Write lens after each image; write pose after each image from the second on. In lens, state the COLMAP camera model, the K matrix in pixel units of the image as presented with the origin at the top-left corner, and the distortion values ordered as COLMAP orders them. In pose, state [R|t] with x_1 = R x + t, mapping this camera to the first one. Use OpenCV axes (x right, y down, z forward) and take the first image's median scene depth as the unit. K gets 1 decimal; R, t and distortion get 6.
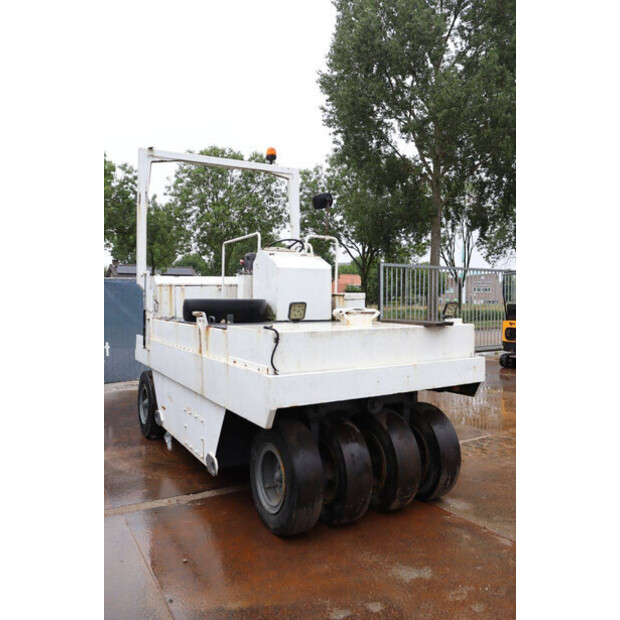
lens RADIAL K [[531.5, 0, 310.0], [0, 531.5, 310.0], [0, 0, 1]] dist [-0.105257, 0.007458]
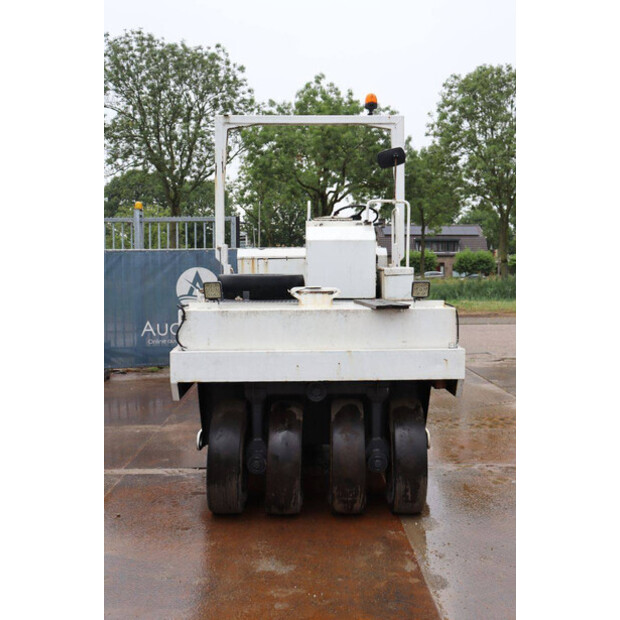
lens RADIAL K [[695.1, 0, 310.0], [0, 695.1, 310.0], [0, 0, 1]] dist [-0.016063, 0.022255]
pose [[0.862858, 0.028743, -0.504629, 0.476585], [-0.006150, 0.998905, 0.046379, -0.013528], [0.505409, -0.036915, 0.862090, -0.032028]]
